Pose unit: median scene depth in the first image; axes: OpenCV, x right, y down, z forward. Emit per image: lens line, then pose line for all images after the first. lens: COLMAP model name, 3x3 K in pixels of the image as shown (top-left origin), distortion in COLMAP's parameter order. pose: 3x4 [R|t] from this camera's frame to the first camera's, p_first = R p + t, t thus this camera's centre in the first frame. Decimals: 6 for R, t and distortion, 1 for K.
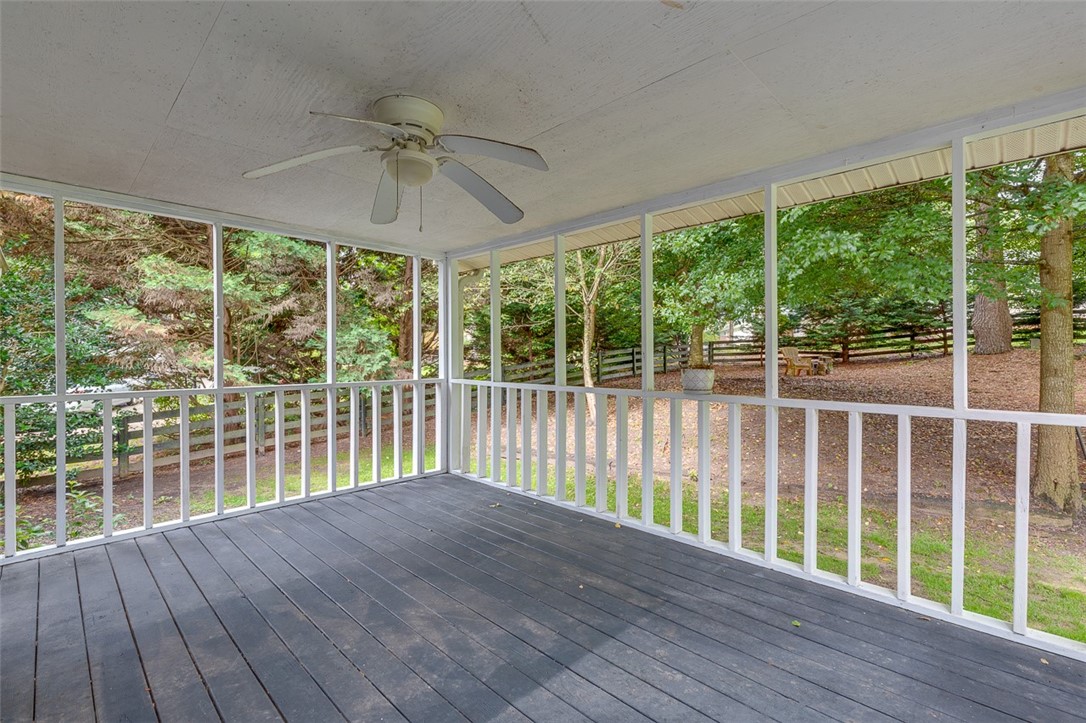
lens RADIAL K [[496.7, 0, 556.0], [0, 496.7, 342.9], [0, 0, 1]] dist [0.002800, 0.000177]
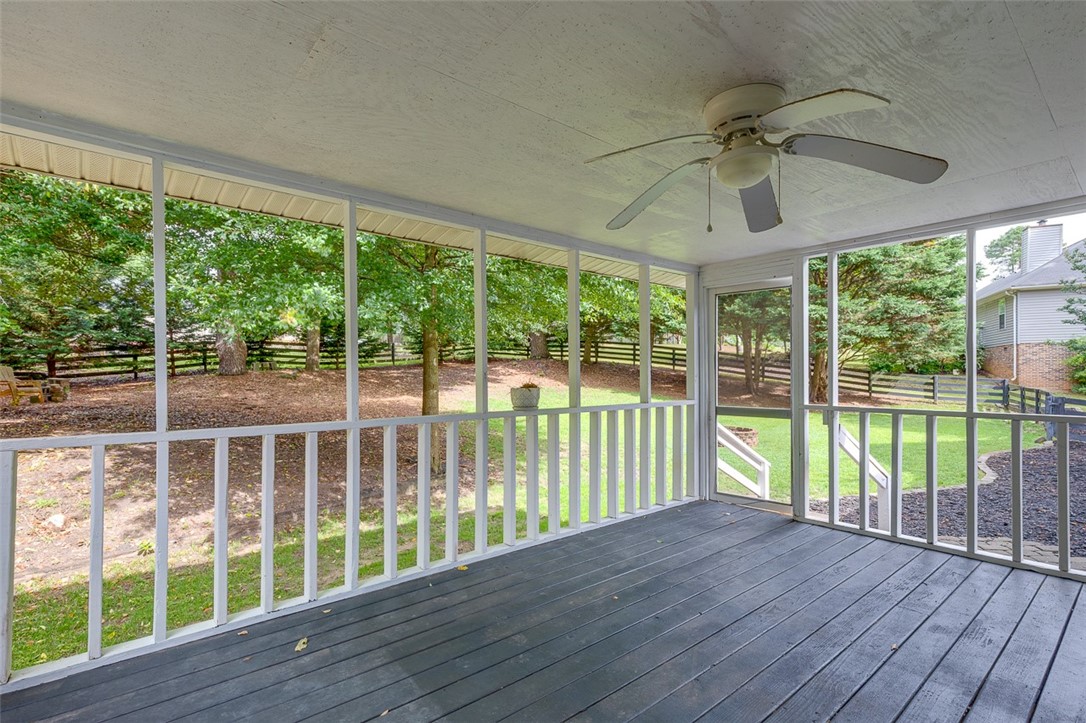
lens RADIAL K [[516.5, 0, 543.0], [0, 516.5, 361.5], [0, 0, 1]] dist [-0.001606, -0.000285]
pose [[0.100950, 0.033126, 0.994340, -0.357379], [-0.027534, 0.999156, -0.030491, 0.010234], [-0.994510, -0.024300, 0.101777, 0.348202]]
